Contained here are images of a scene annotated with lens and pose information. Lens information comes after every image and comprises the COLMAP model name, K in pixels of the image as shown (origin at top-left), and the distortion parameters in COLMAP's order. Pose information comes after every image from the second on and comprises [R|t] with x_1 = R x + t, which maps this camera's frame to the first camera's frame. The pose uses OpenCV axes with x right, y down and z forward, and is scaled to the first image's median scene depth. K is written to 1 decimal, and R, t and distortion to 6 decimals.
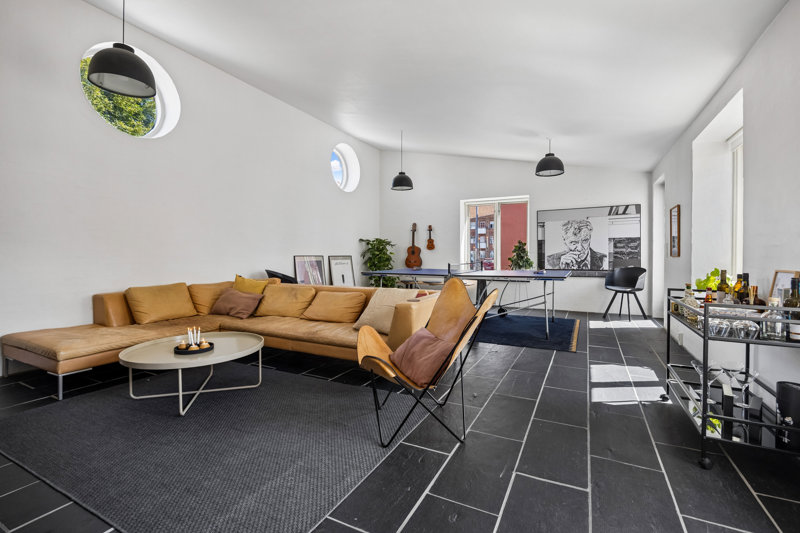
lens RADIAL K [[358.5, 0, 402.2], [0, 358.5, 257.9], [0, 0, 1]] dist [-0.000521, -0.000013]
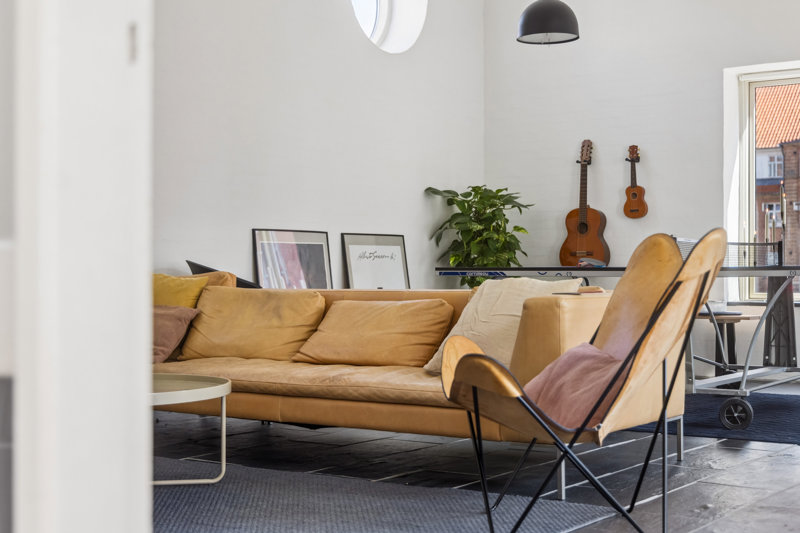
lens RADIAL K [[1186.2, 0, 400.0], [0, 1186.2, 266.5], [0, 0, 1]] dist [0.007416, 0.000343]
pose [[0.991367, 0.000018, -0.131114, 0.007963], [-0.000529, 0.999992, -0.003863, 0.035097], [0.131112, 0.003899, 0.991360, -0.175788]]
